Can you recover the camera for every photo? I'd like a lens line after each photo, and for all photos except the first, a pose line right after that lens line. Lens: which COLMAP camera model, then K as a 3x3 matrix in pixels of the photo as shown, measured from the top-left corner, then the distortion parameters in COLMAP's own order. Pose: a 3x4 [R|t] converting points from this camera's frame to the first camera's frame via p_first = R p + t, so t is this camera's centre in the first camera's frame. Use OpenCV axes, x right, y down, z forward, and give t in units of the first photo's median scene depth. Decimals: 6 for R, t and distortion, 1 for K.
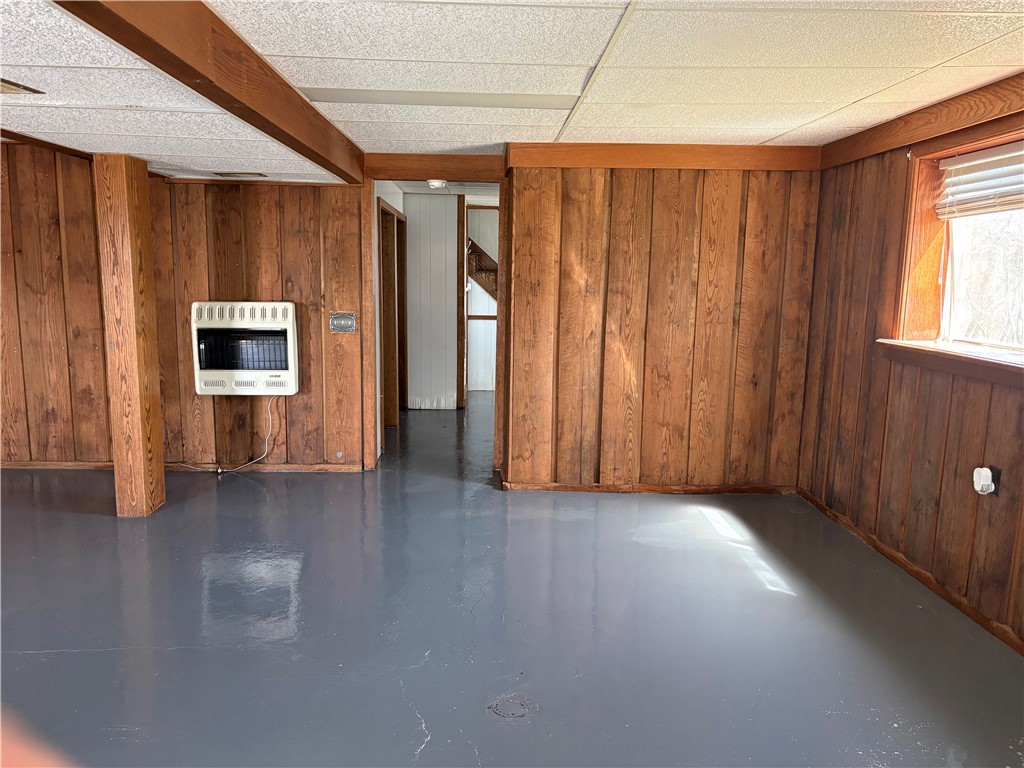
lens RADIAL K [[780.4, 0, 488.7], [0, 780.4, 395.8], [0, 0, 1]] dist [0.054953, -0.028633]
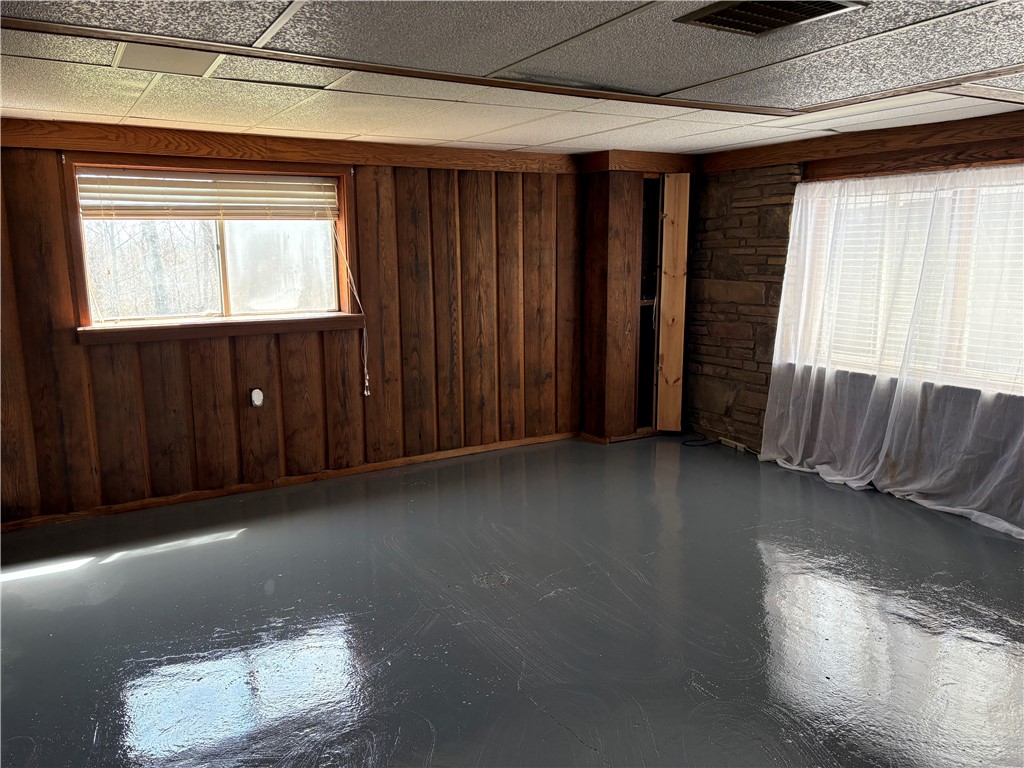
lens RADIAL K [[780.4, 0, 510.0], [0, 780.4, 384.7], [0, 0, 1]] dist [0.054953, -0.028633]
pose [[-0.510779, -0.169935, 0.842750, -0.588341], [0.132281, 0.953062, 0.272352, -0.173784], [-0.849474, 0.250591, -0.464324, 0.827689]]
